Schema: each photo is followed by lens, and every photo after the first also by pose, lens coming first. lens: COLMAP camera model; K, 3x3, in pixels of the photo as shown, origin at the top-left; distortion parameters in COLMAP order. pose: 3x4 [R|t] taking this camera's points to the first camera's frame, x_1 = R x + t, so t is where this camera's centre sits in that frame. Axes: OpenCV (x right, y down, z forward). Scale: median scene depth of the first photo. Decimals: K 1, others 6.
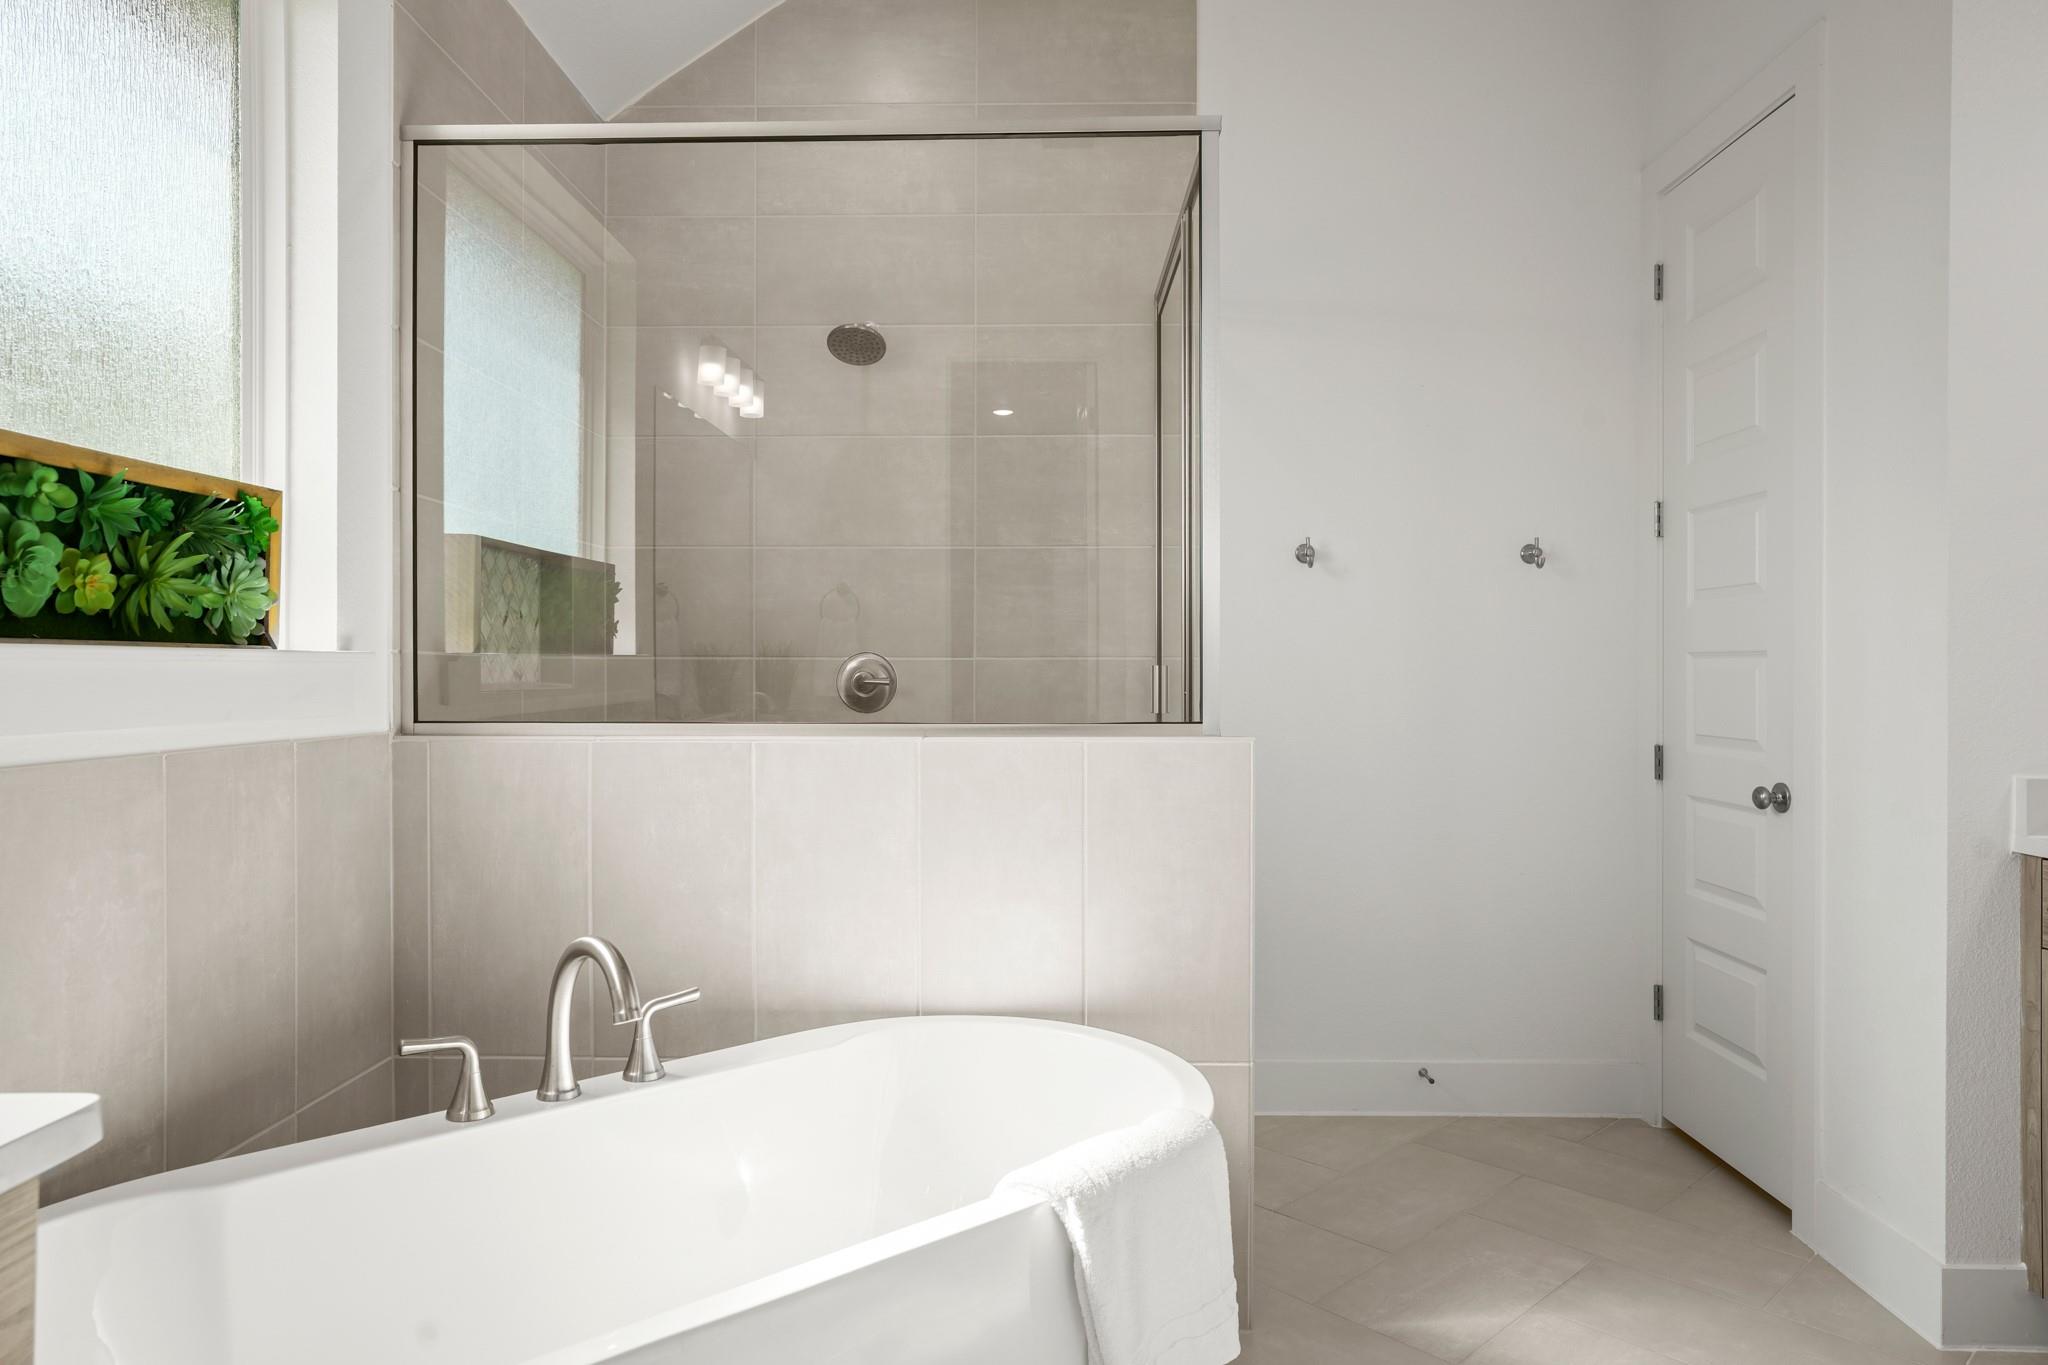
lens RADIAL K [[1297.6, 0, 1016.5], [0, 1297.6, 680.1], [0, 0, 1]] dist [-0.029664, 0.019145]
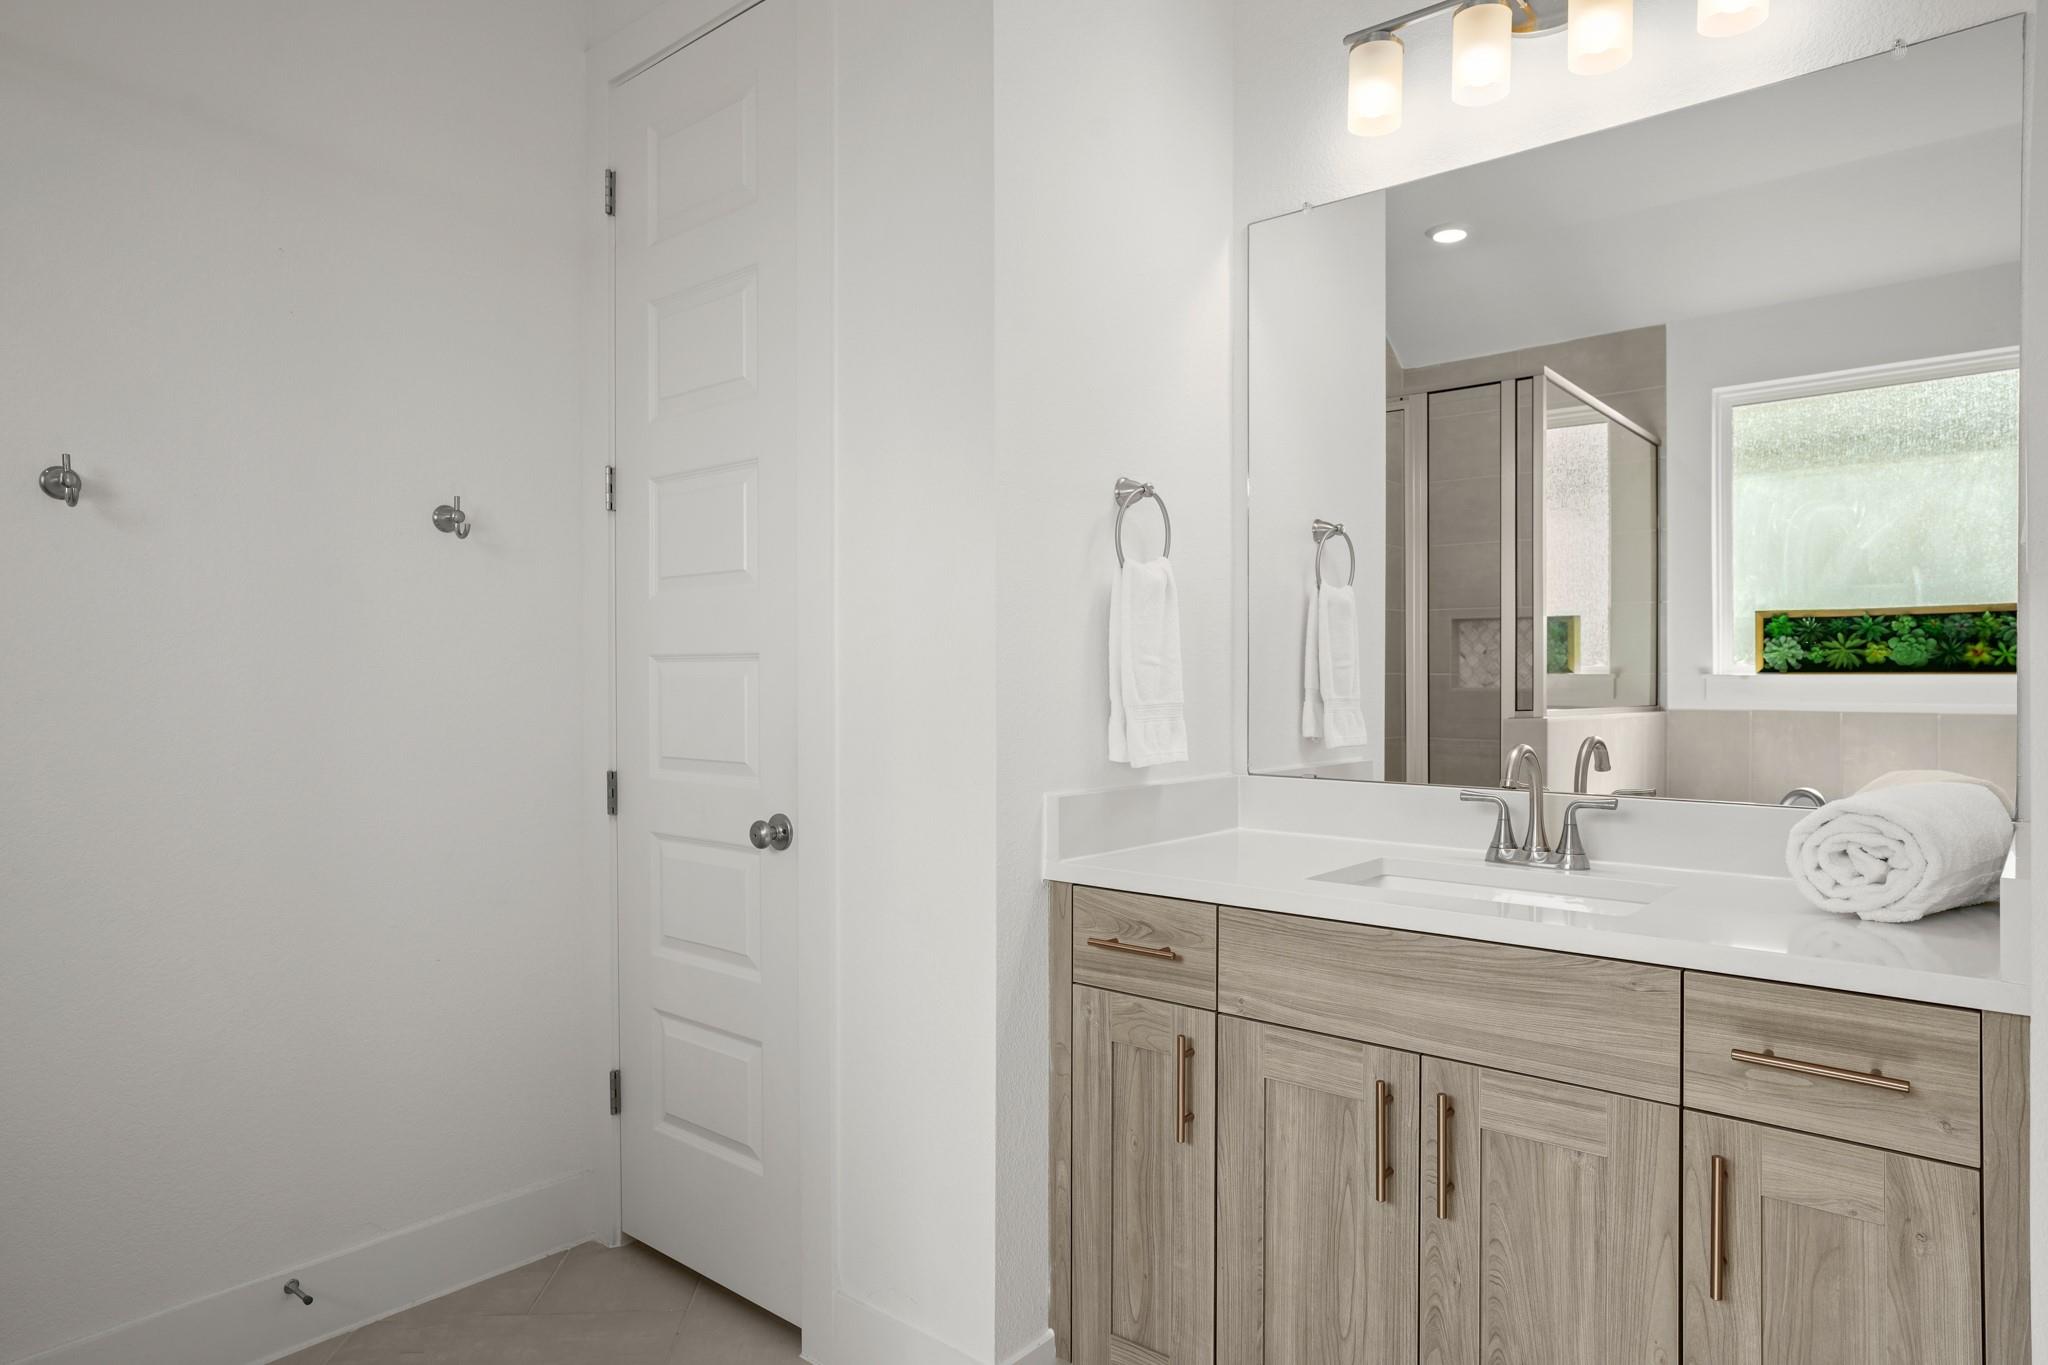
lens RADIAL K [[1215.3, 0, 1021.9], [0, 1215.3, 670.3], [0, 0, 1]] dist [-0.015140, 0.006401]
pose [[0.635566, -0.003532, 0.772039, 0.081603], [0.012503, 0.999905, -0.005719, -0.004838], [-0.771946, 0.013287, 0.635550, 0.336085]]
